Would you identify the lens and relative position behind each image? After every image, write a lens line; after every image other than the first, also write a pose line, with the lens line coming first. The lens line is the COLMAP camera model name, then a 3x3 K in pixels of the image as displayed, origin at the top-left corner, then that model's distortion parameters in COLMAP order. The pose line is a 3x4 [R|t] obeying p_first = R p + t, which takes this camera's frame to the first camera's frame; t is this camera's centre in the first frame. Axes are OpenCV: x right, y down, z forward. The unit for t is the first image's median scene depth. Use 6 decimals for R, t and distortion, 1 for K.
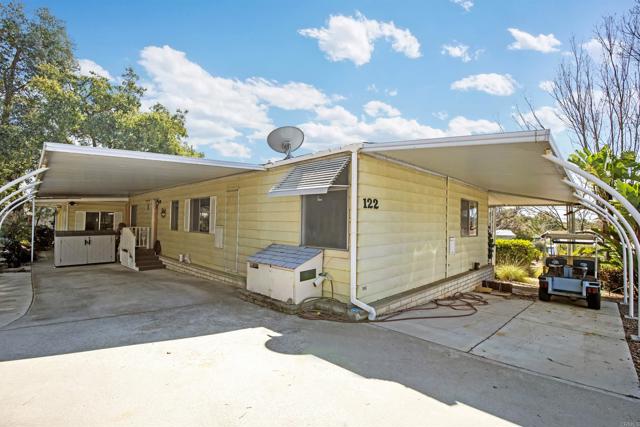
lens RADIAL K [[300.6, 0, 319.6], [0, 300.6, 214.2], [0, 0, 1]] dist [-0.010162, -0.000285]
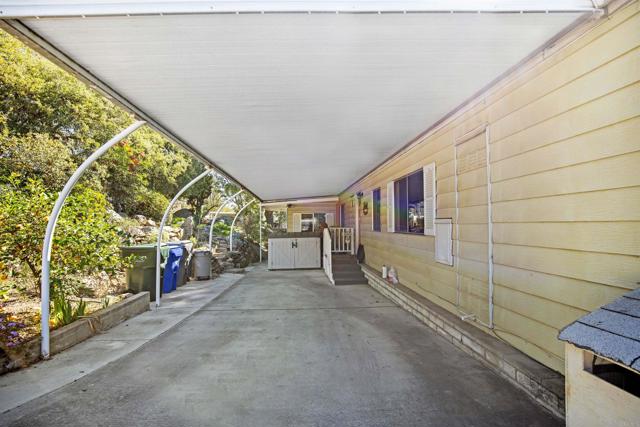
lens RADIAL K [[300.6, 0, 317.6], [0, 300.6, 213.6], [0, 0, 1]] dist [-0.010162, -0.000285]
pose [[0.758212, -0.042642, -0.650612, -0.126412], [0.032301, 0.999090, -0.027839, 0.027577], [0.651207, 0.000092, 0.758900, 0.366853]]
